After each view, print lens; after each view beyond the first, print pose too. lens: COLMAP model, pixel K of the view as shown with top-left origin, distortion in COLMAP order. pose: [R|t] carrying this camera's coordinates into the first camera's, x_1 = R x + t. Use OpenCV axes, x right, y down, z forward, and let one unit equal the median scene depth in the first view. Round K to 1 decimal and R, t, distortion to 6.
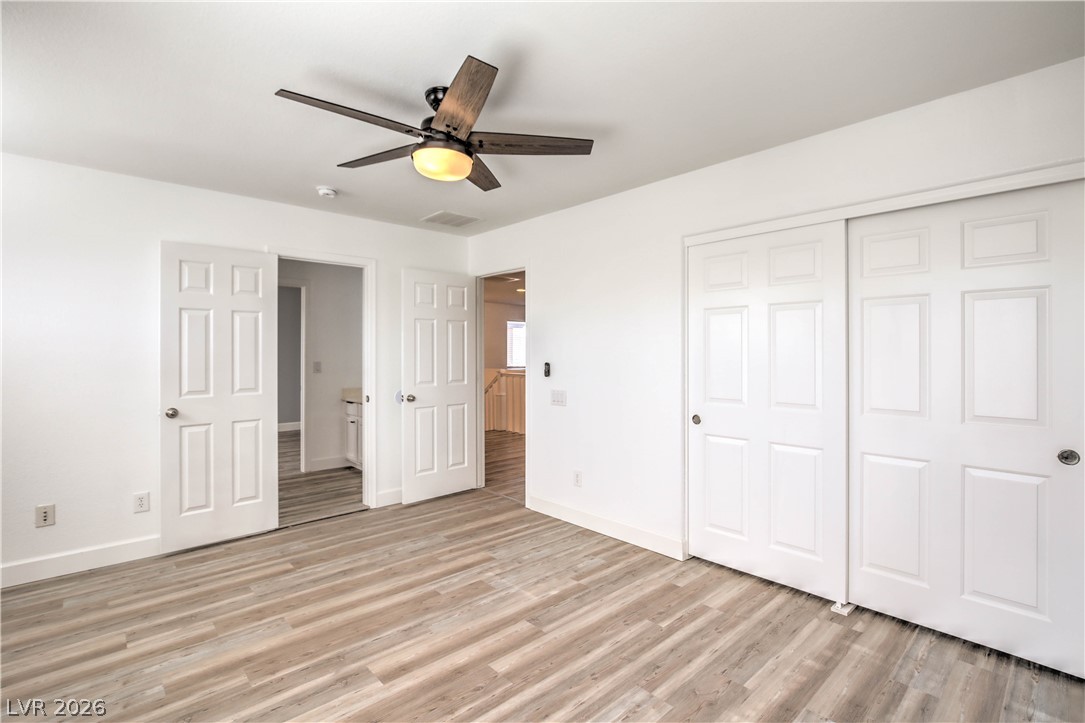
lens RADIAL K [[496.2, 0, 548.7], [0, 496.2, 363.2], [0, 0, 1]] dist [-0.016532, 0.000497]
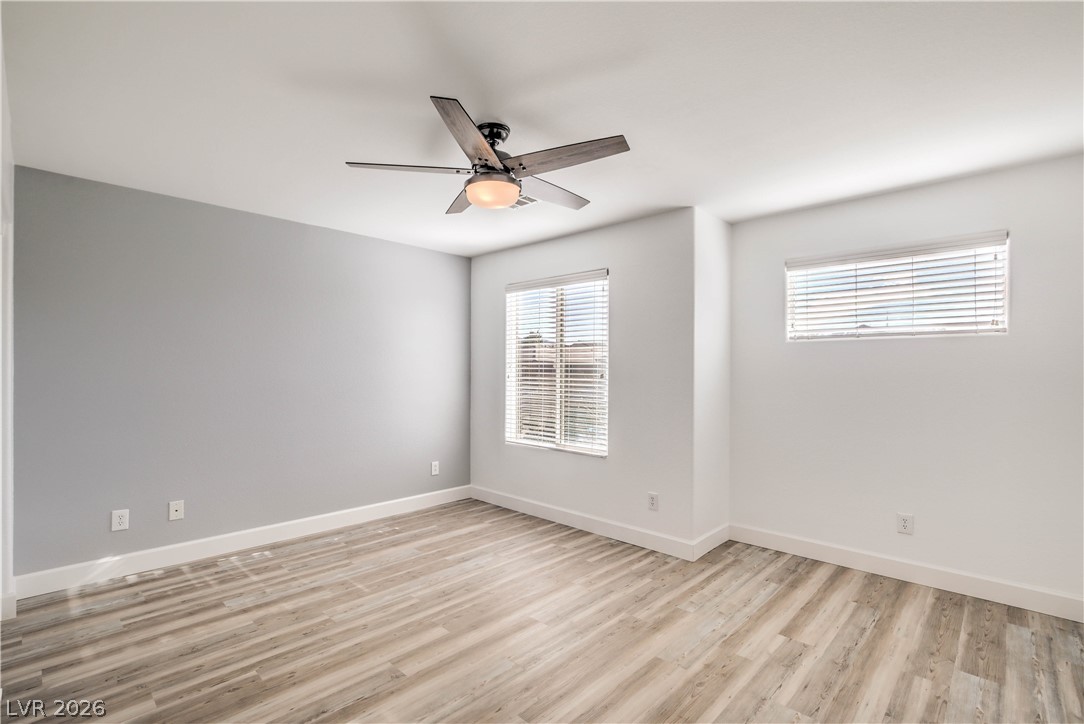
lens RADIAL K [[495.8, 0, 548.2], [0, 495.8, 363.7], [0, 0, 1]] dist [-0.016532, 0.000497]
pose [[-0.997702, -0.003814, -0.067644, -0.255442], [-0.004254, 0.999971, 0.006351, -0.037500], [0.067618, 0.006624, -0.997689, 2.034100]]
